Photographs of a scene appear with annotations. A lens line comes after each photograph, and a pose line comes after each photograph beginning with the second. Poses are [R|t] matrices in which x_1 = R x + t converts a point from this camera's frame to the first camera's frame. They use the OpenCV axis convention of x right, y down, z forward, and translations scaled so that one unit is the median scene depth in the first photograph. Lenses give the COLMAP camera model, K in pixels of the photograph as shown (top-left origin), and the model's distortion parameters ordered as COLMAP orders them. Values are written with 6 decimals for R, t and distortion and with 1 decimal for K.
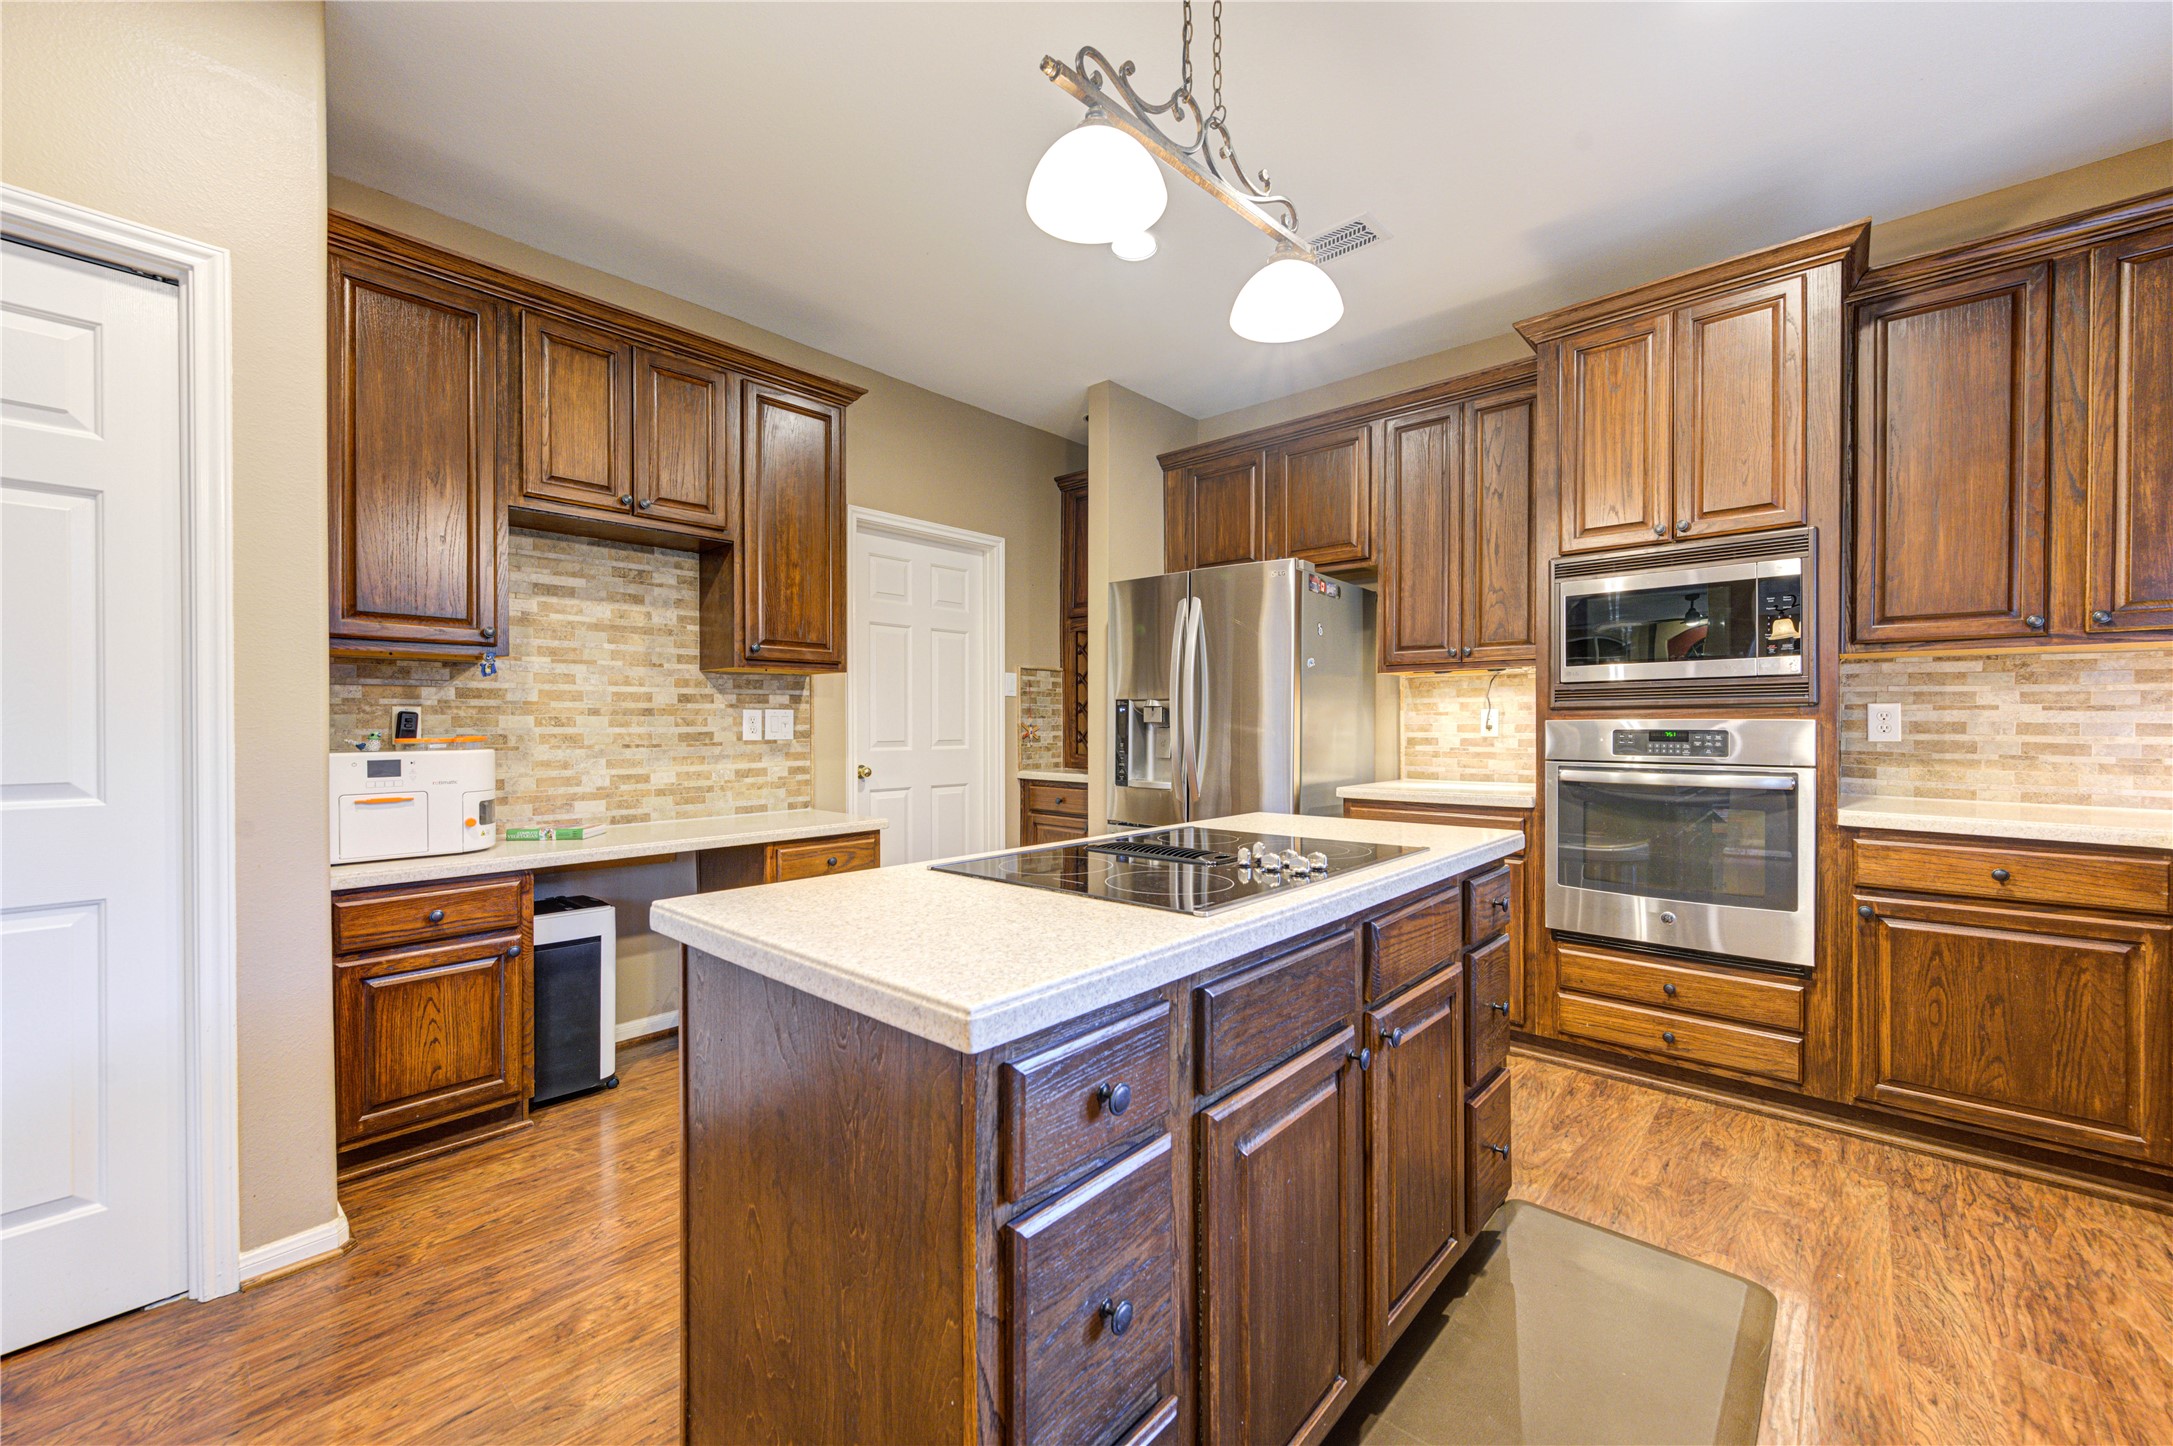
lens RADIAL K [[844.5, 0, 1085.8], [0, 844.5, 721.0], [0, 0, 1]] dist [0.001159, -0.000775]
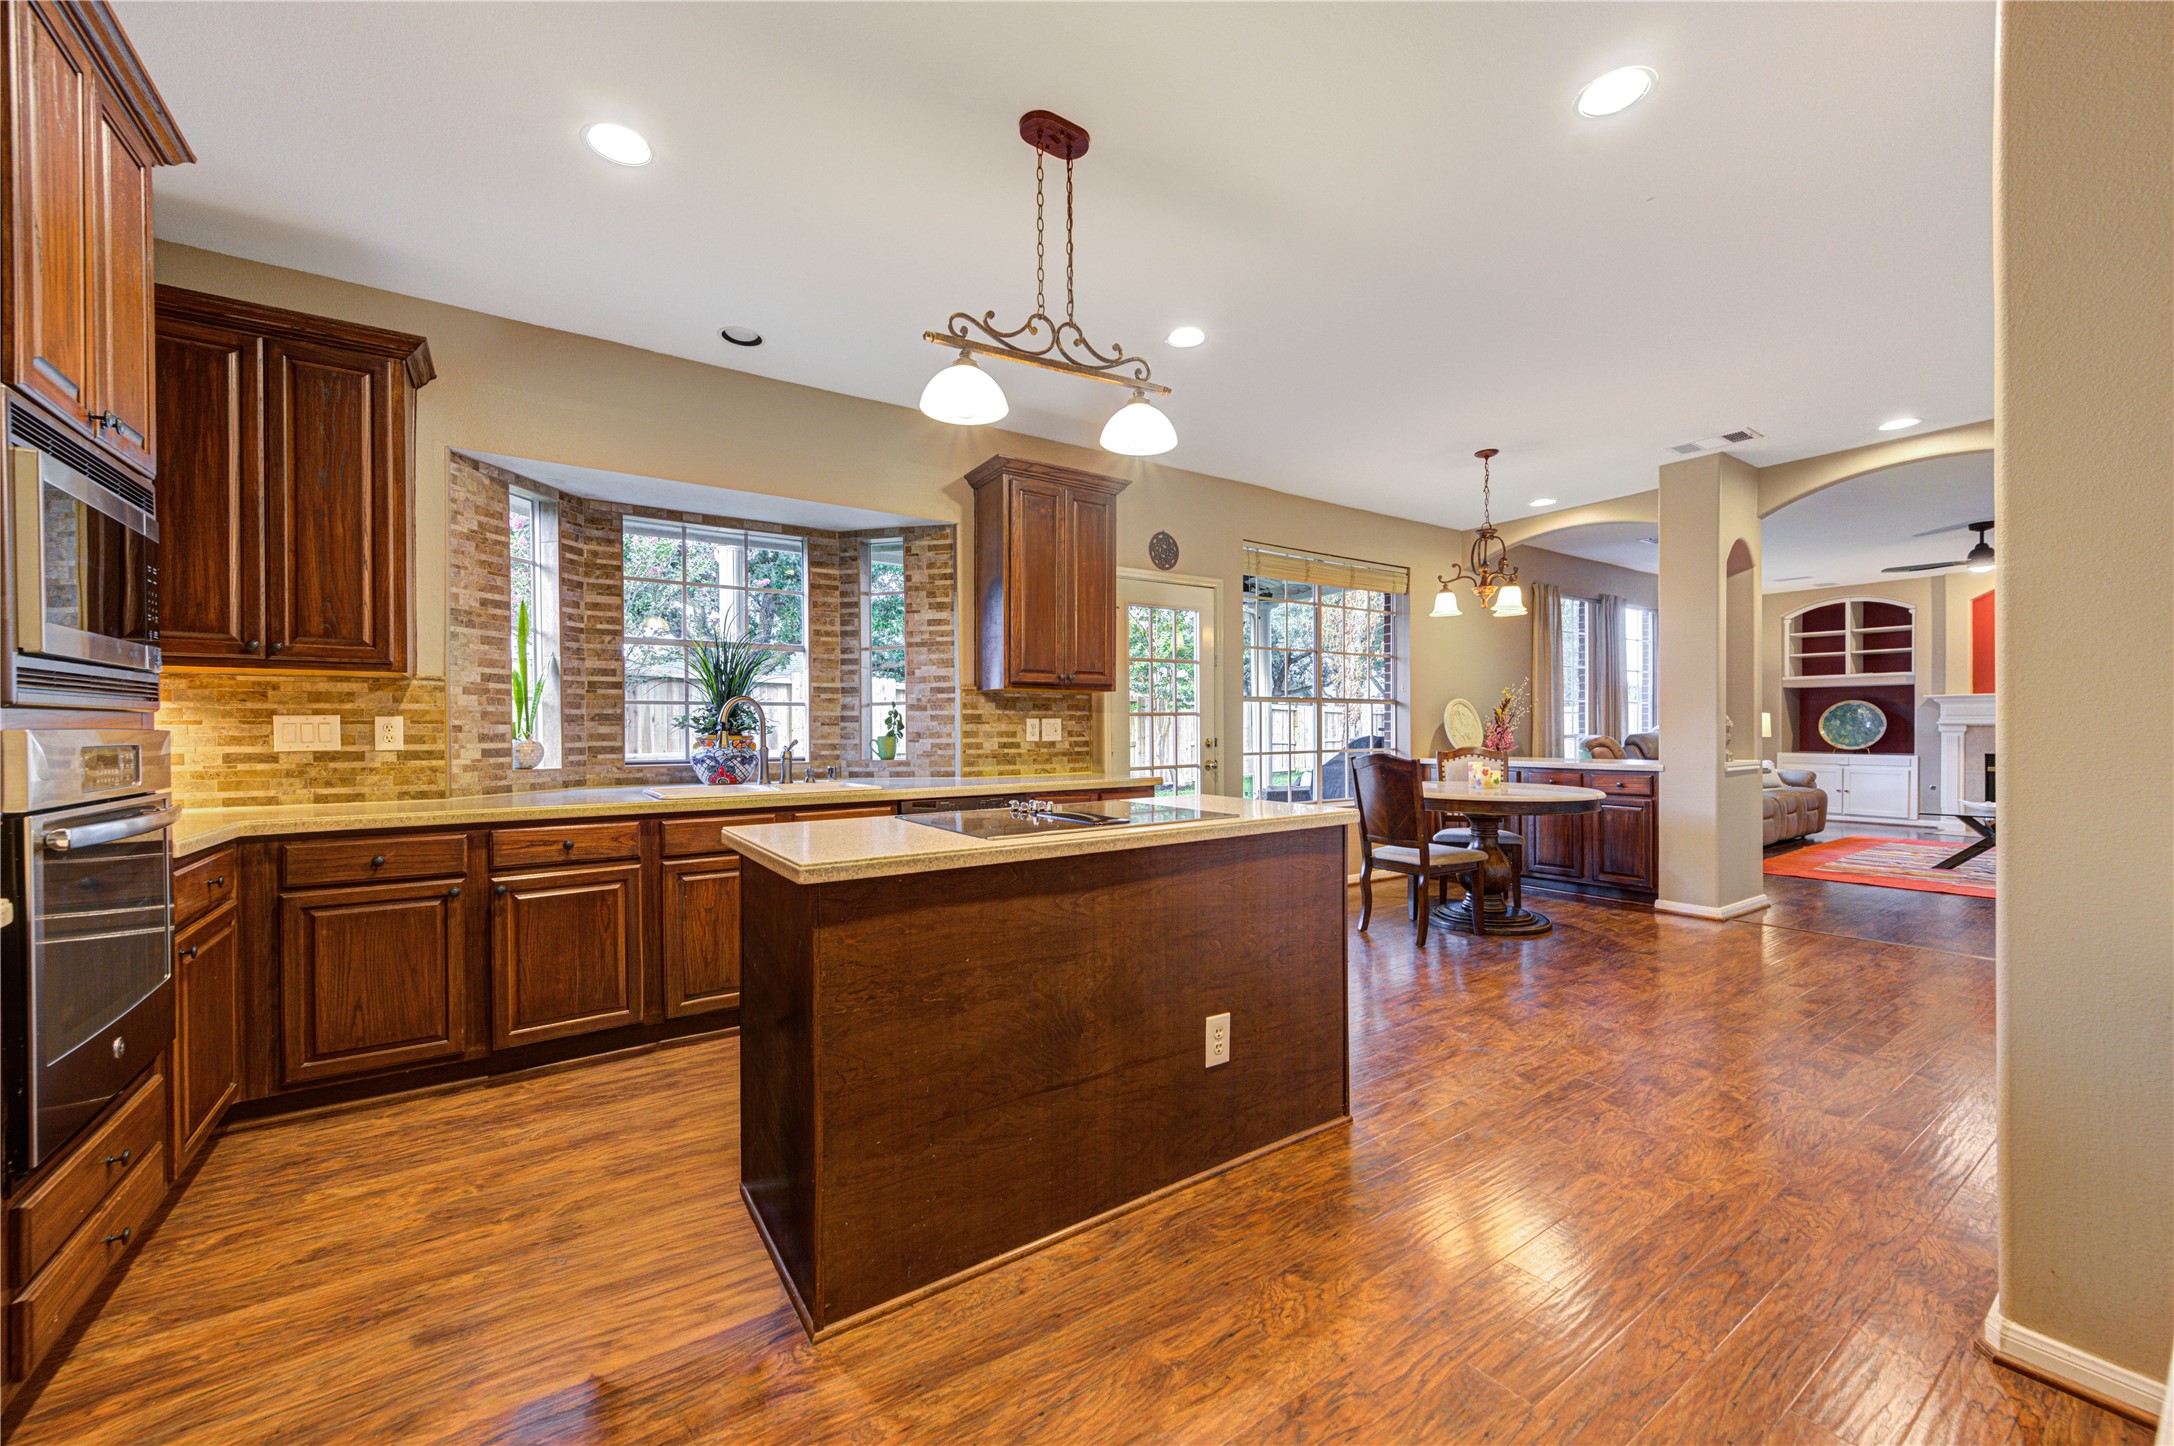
lens RADIAL K [[844.8, 0, 1095.6], [0, 844.8, 728.9], [0, 0, 1]] dist [0.001159, -0.000775]
pose [[-0.973259, 0.000913, 0.229710, -0.124057], [0.002112, 0.999985, 0.004972, -0.006604], [-0.229702, 0.005324, -0.973247, 1.084884]]
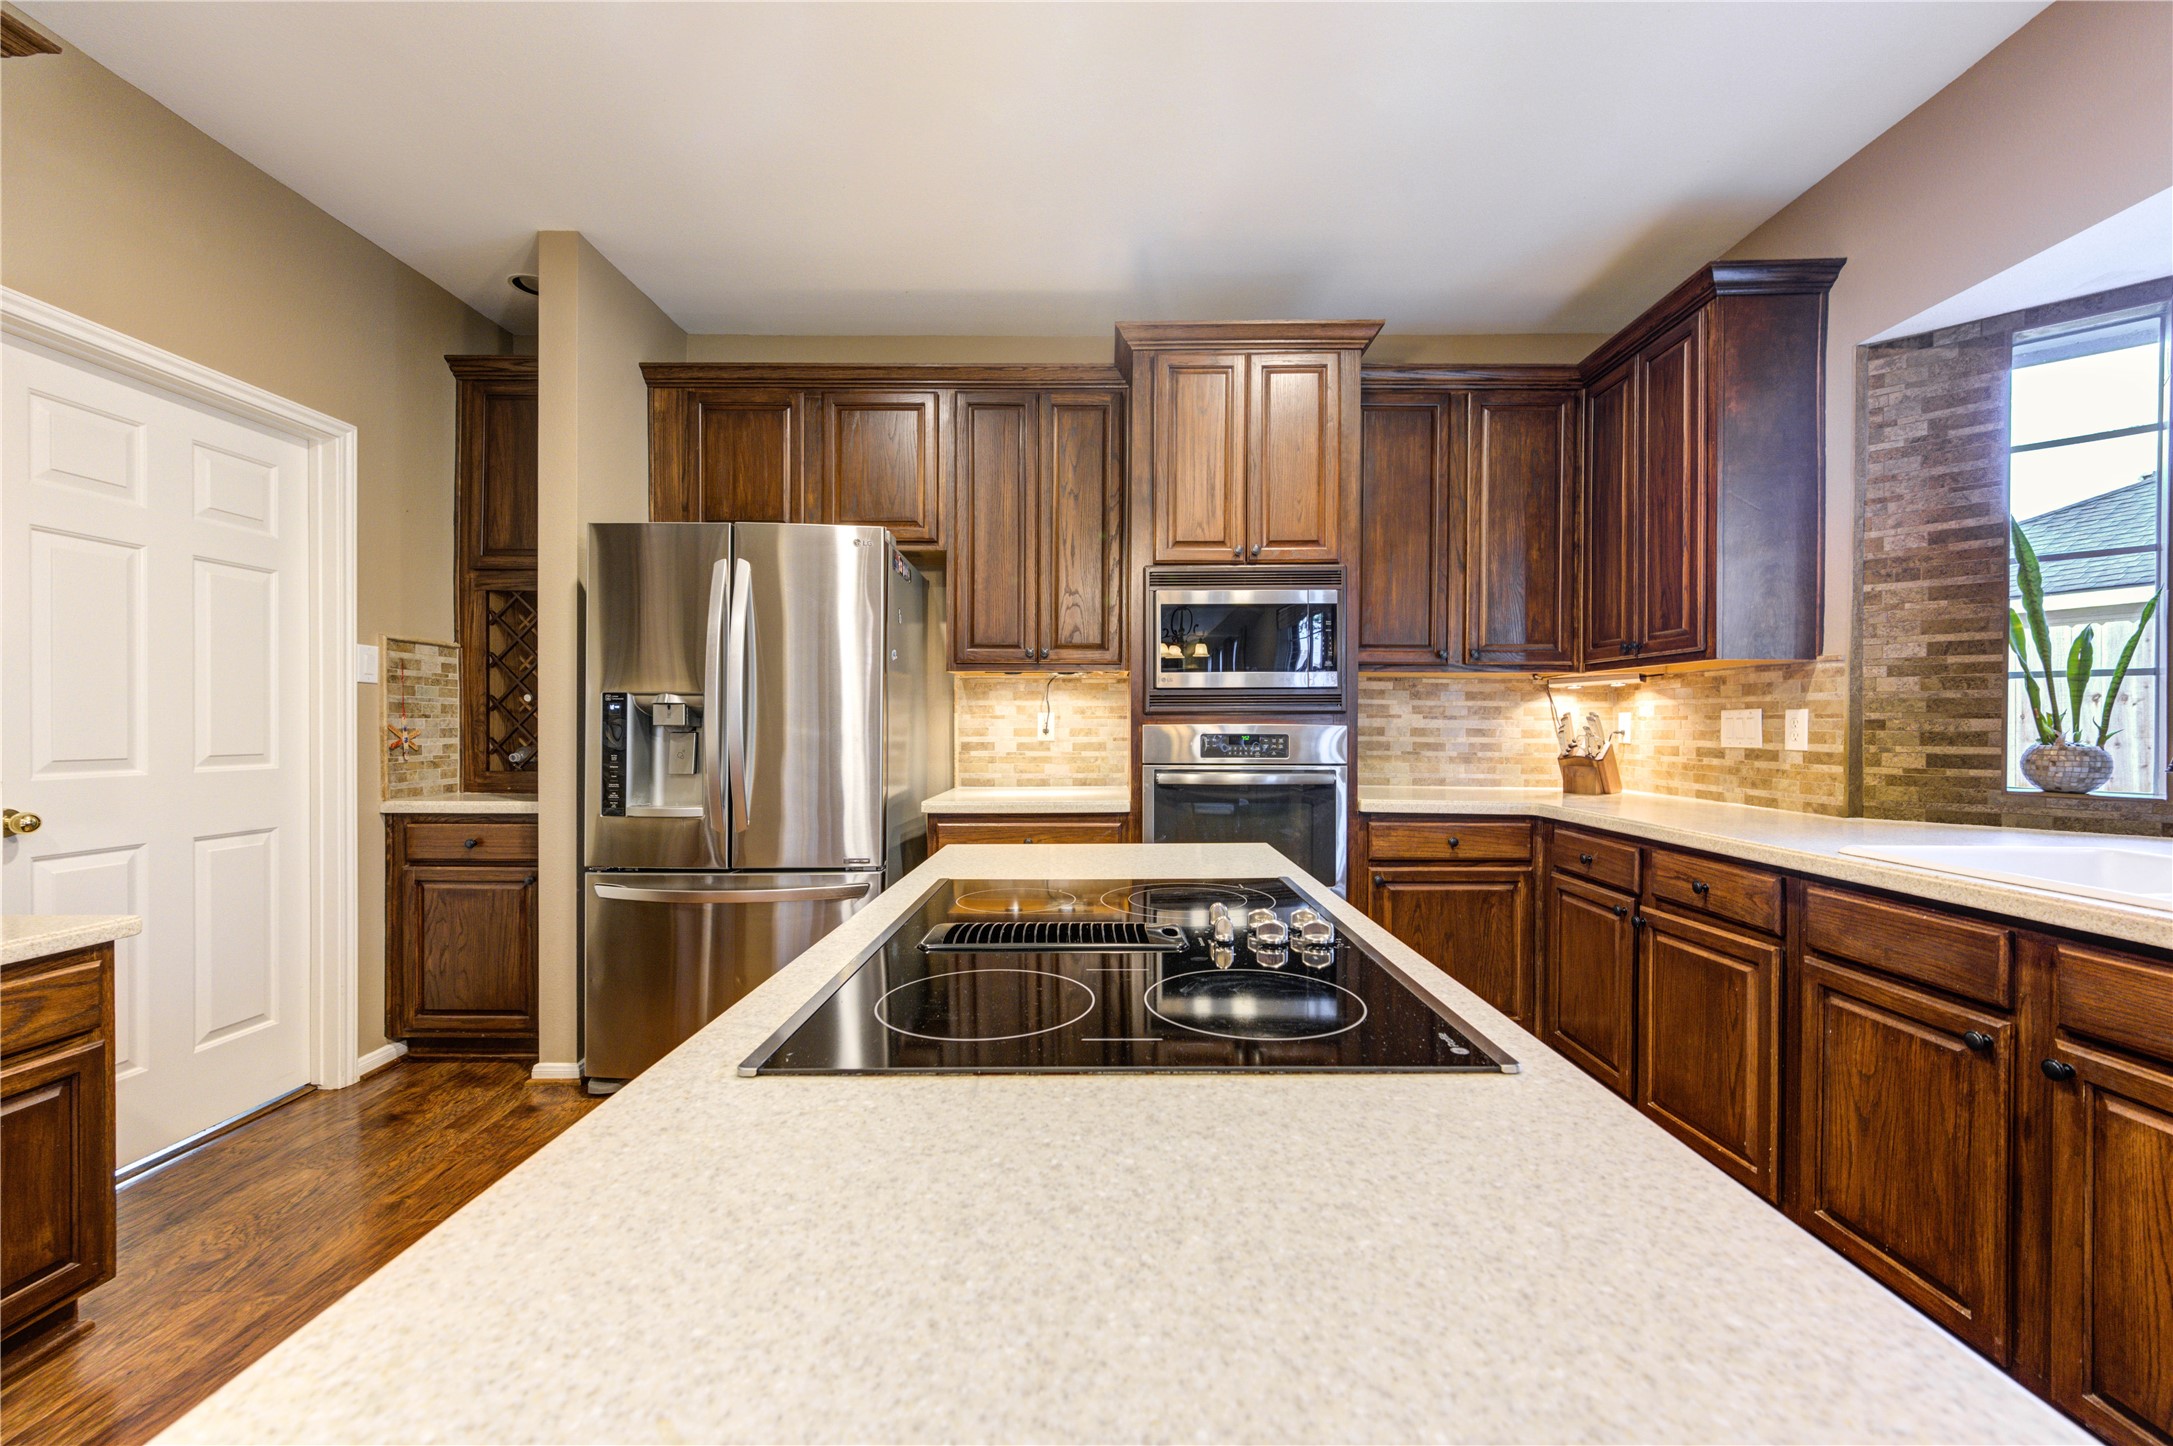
lens RADIAL K [[844.5, 0, 1099.8], [0, 844.5, 727.7], [0, 0, 1]] dist [0.001159, -0.000775]
pose [[0.744238, 0.000466, 0.667914, -0.138089], [-0.004484, 0.999981, 0.004299, -0.001199], [-0.667899, -0.006195, 0.744226, 0.231255]]
